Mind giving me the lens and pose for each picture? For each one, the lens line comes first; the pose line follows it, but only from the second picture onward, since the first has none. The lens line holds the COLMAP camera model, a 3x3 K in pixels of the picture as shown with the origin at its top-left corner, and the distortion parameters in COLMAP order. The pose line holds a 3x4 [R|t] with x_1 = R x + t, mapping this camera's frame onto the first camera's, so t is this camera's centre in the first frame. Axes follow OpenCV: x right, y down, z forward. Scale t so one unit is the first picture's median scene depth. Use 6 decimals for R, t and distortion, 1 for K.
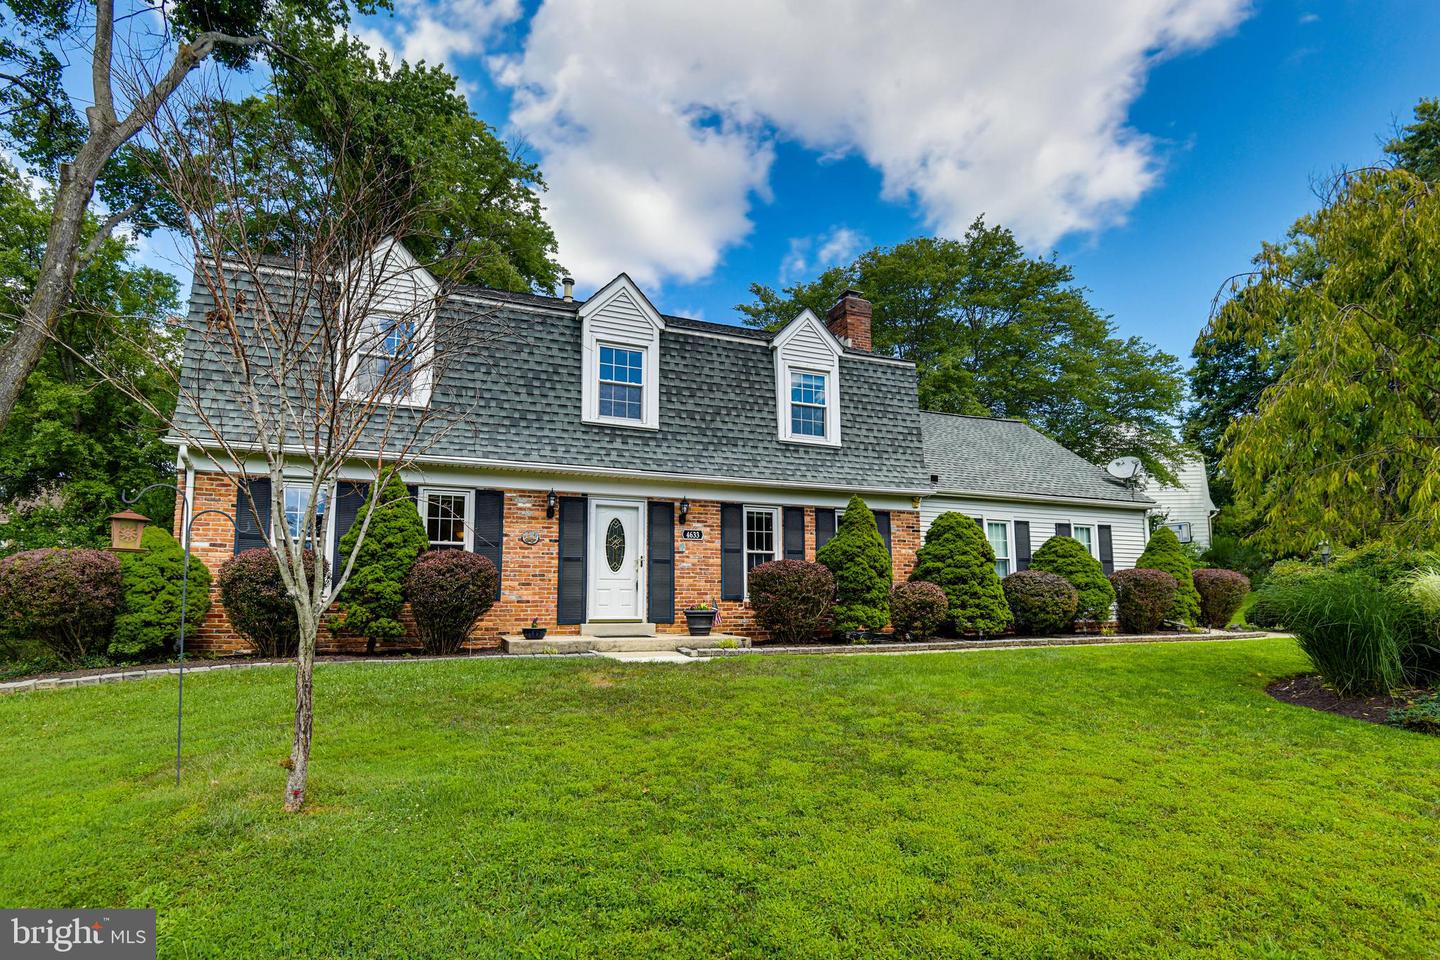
lens RADIAL K [[687.1, 0, 727.4], [0, 687.1, 536.8], [0, 0, 1]] dist [-0.012876, -0.020479]
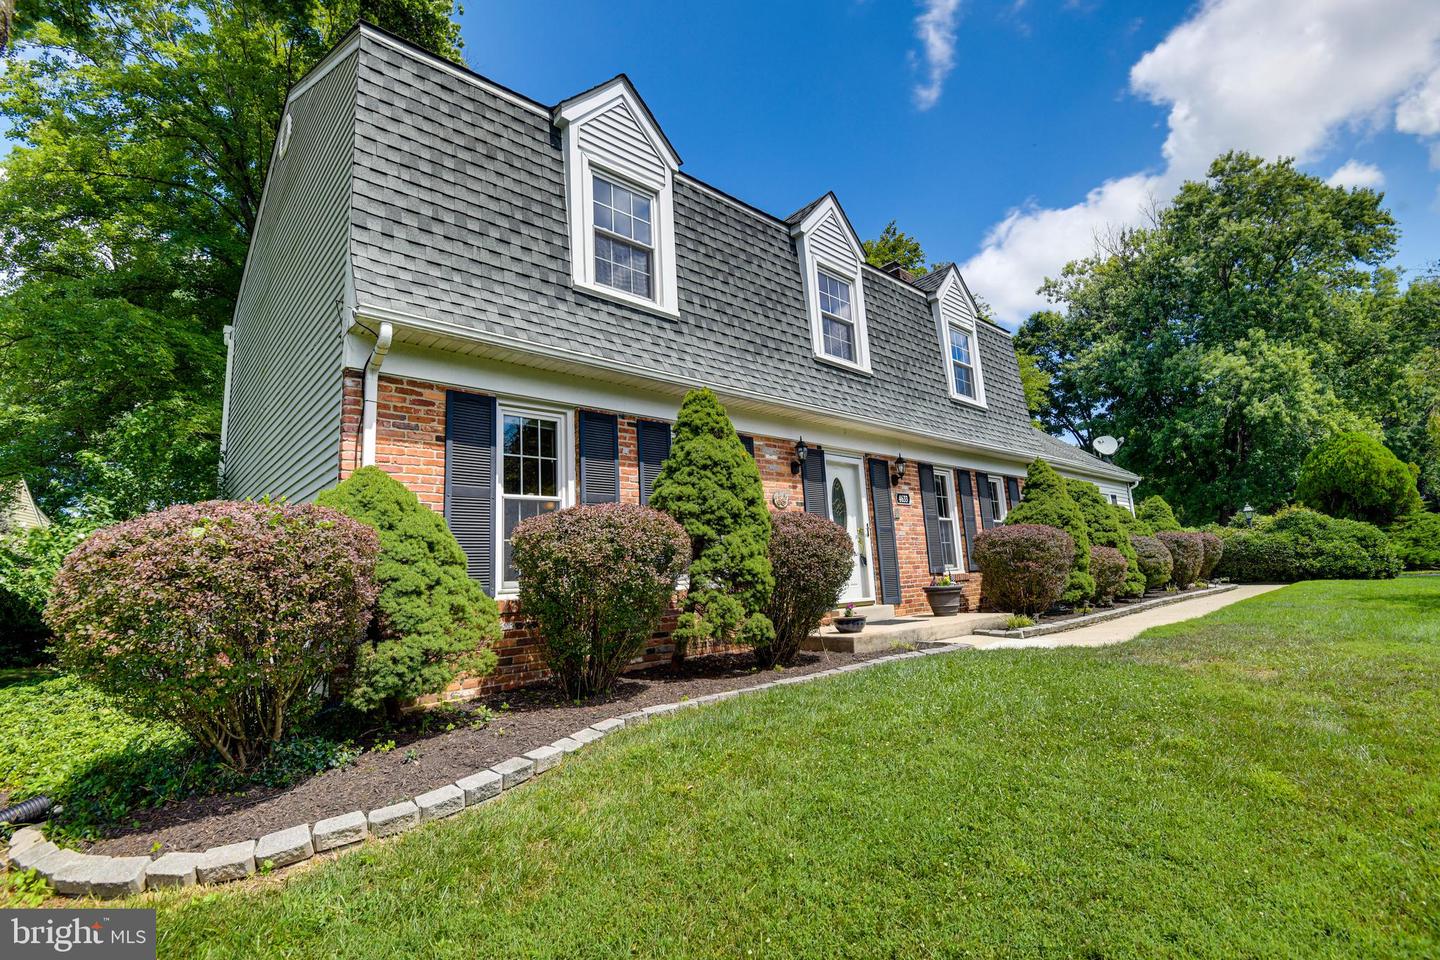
lens RADIAL K [[652.1, 0, 720.0], [0, 652.1, 480.0], [0, 0, 1]] dist [-0.032691, -0.000083]
pose [[0.936222, 0.005842, 0.351361, -0.541596], [0.019306, 0.997497, -0.068027, 0.024454], [-0.350879, 0.070471, 0.933765, 0.309992]]
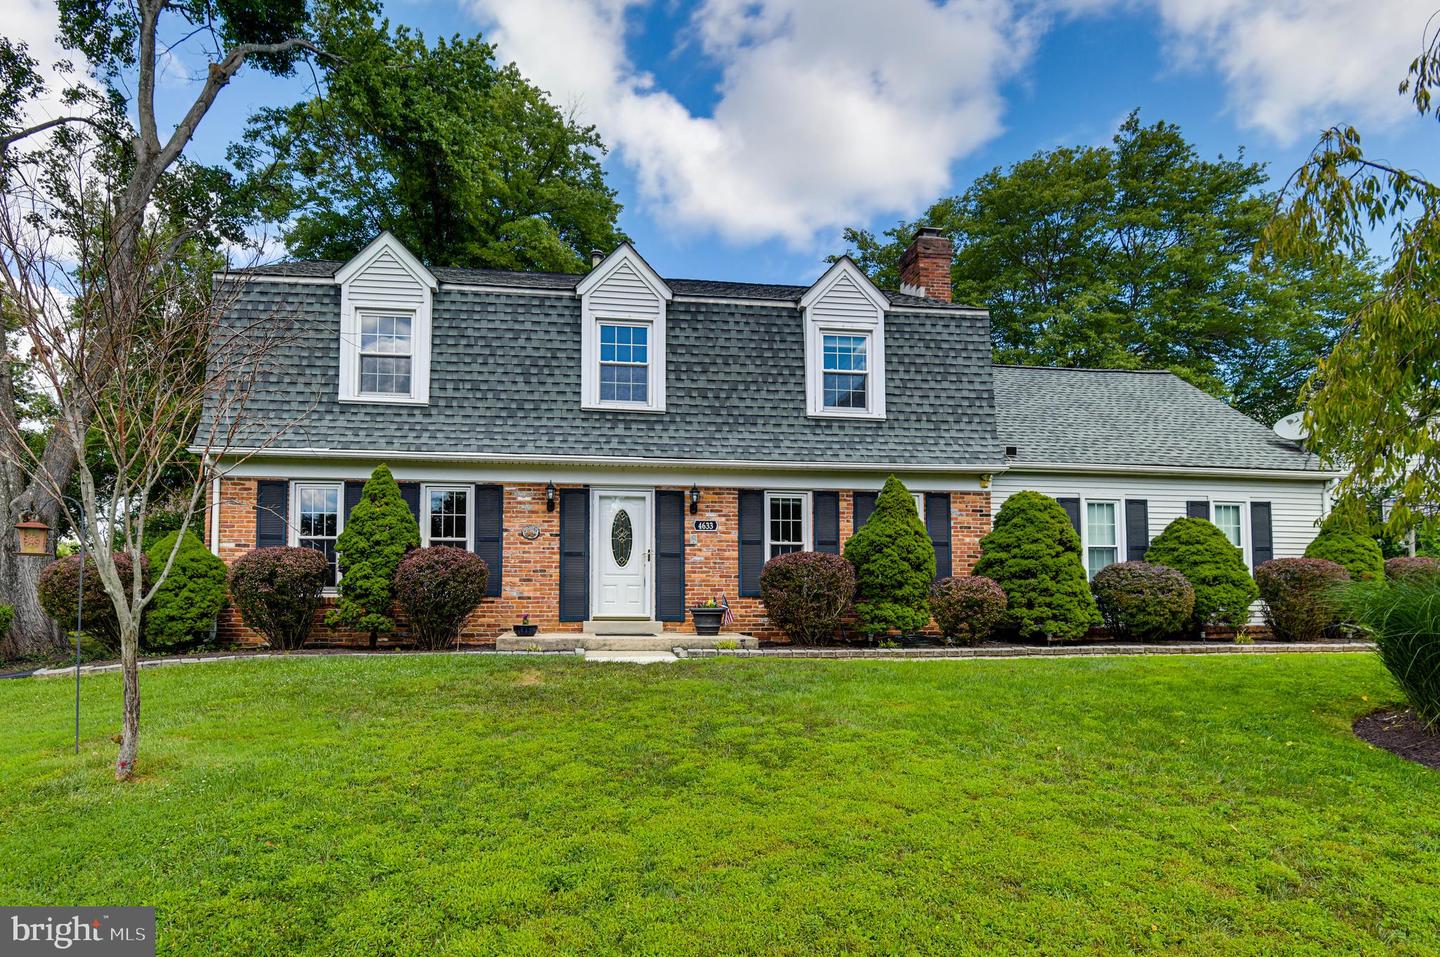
lens RADIAL K [[763.2, 0, 699.7], [0, 763.2, 574.4], [0, 0, 1]] dist [-0.003212, -0.036806]
pose [[0.968035, -0.004707, -0.250771, 0.192511], [0.020570, 0.997946, 0.060676, 0.000111], [0.249970, -0.063895, 0.966143, 0.011561]]
